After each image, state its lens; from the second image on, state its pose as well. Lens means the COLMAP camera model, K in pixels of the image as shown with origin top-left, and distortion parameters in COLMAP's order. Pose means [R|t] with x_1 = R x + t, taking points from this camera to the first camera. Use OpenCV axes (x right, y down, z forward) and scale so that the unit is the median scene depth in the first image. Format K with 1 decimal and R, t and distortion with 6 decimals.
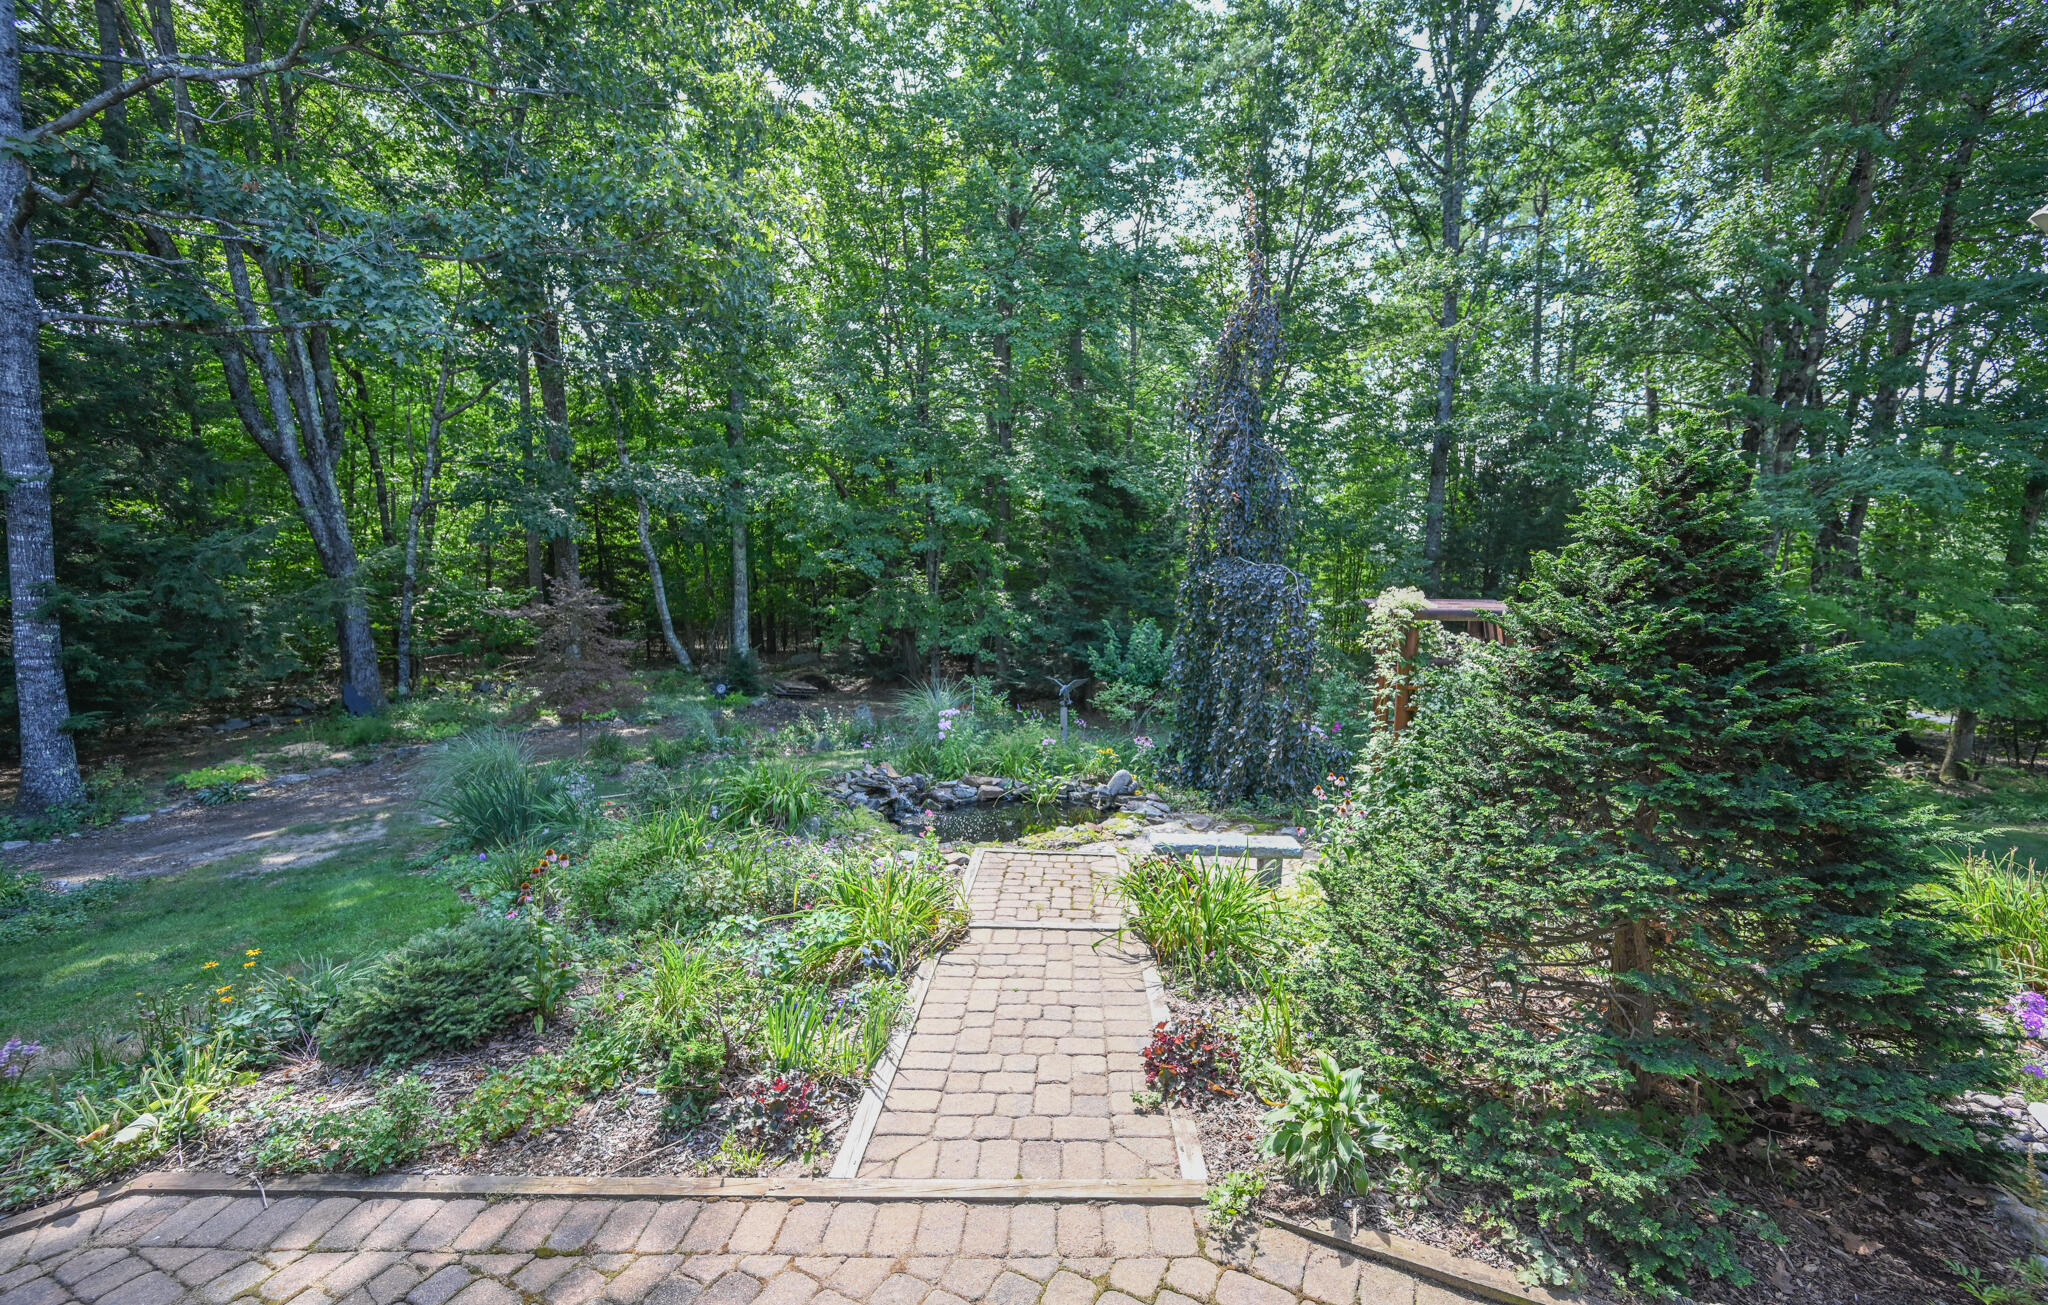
lens RADIAL K [[894.3, 0, 1024.0], [0, 894.3, 652.5], [0, 0, 1]] dist [0.009235, 0.000064]
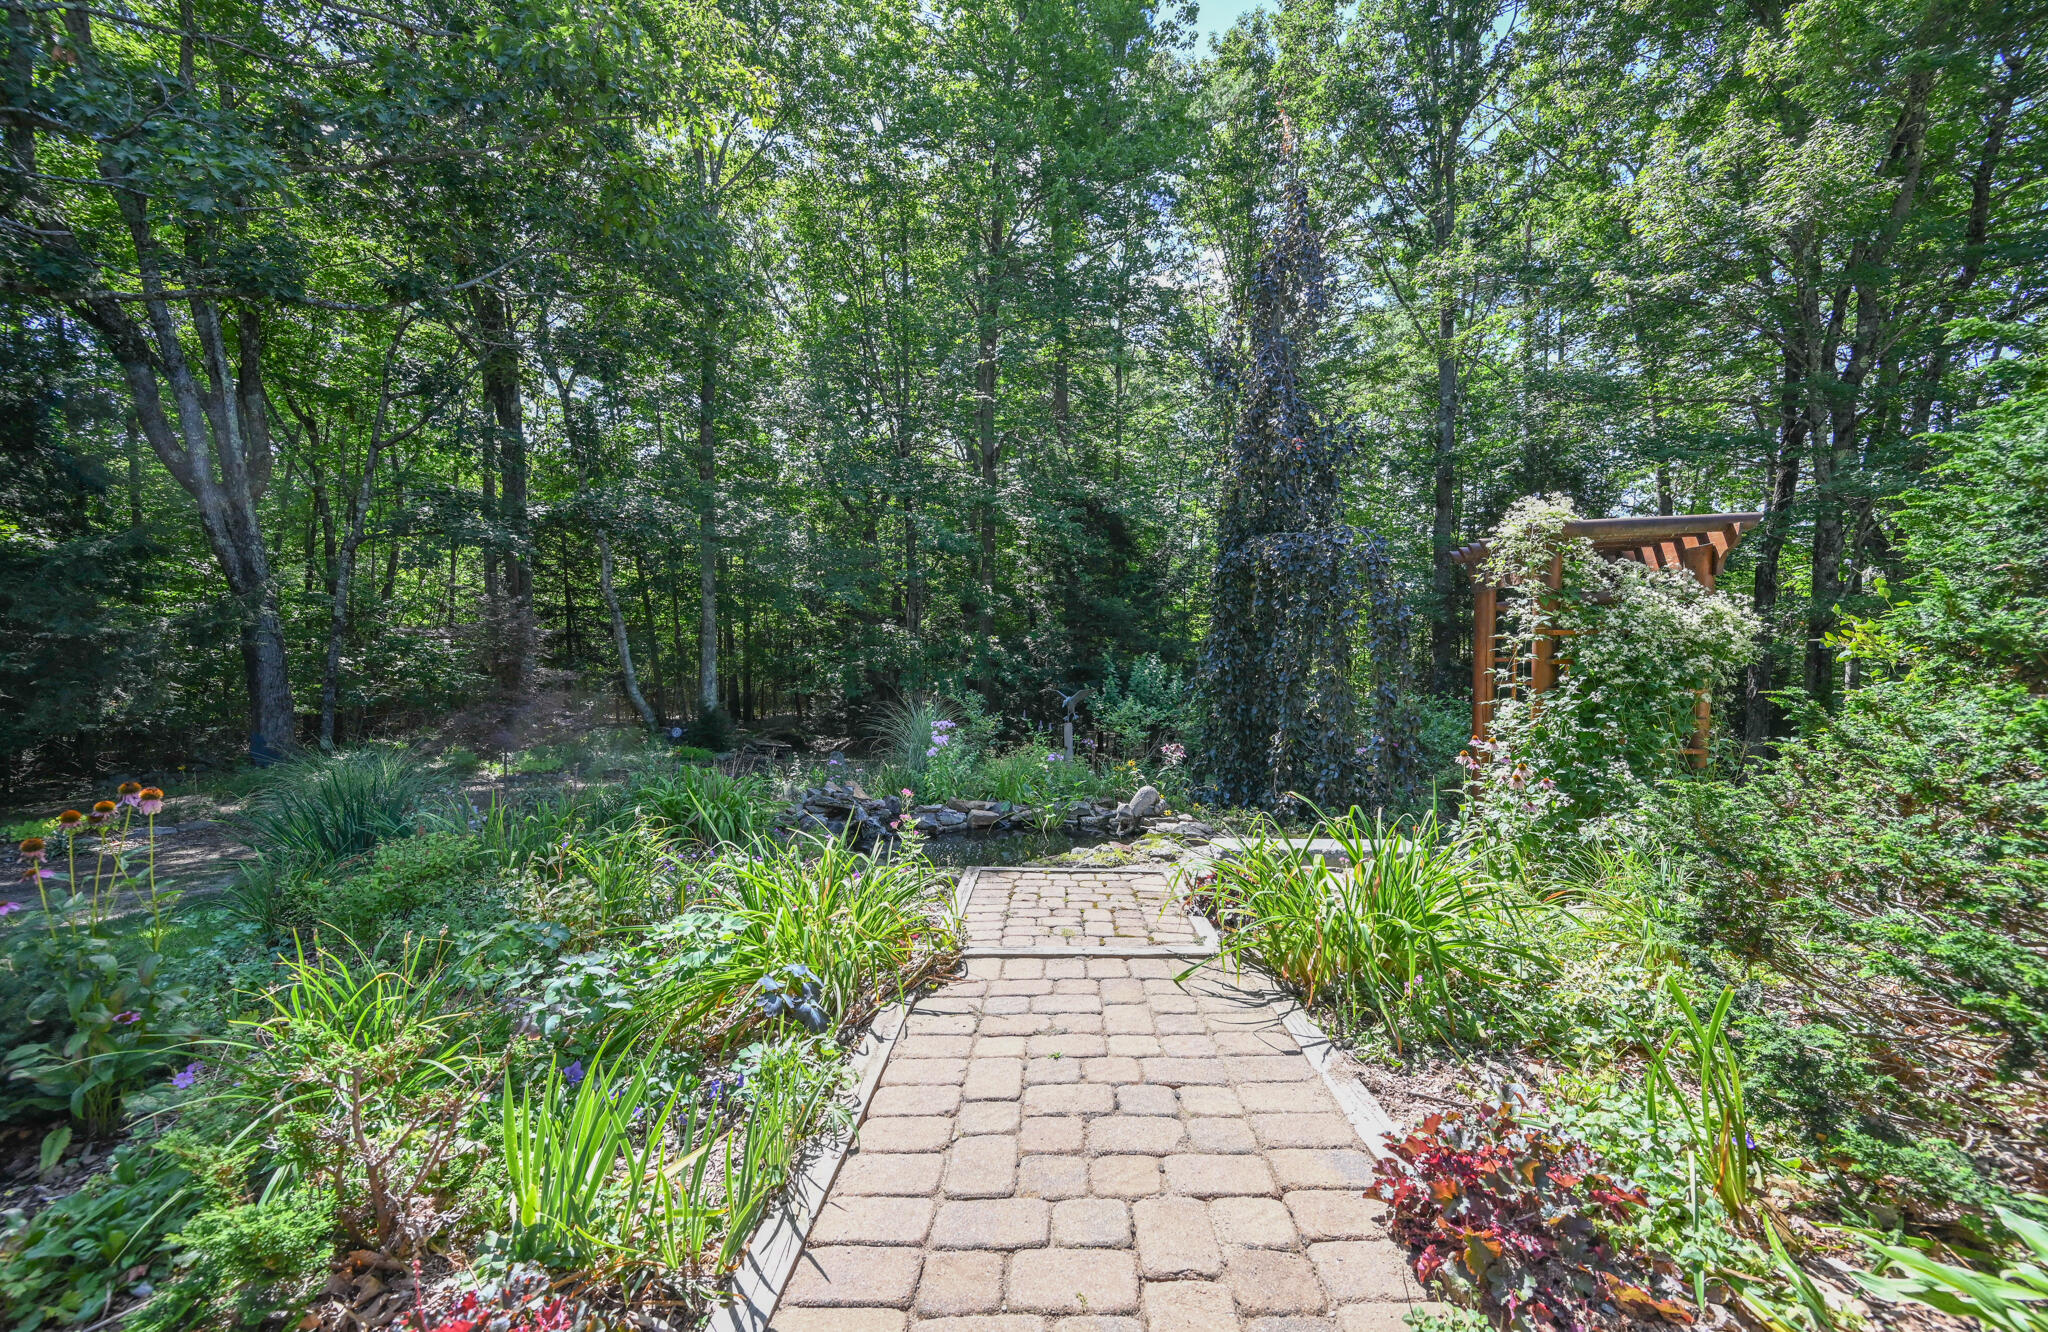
lens RADIAL K [[860.2, 0, 1024.0], [0, 860.2, 666.0], [0, 0, 1]] dist [0.001959, 0.000070]
pose [[0.999691, -0.010995, 0.022314, -0.022959], [0.012861, 0.996275, -0.085263, 0.119723], [-0.021294, 0.085524, 0.996109, 0.298855]]
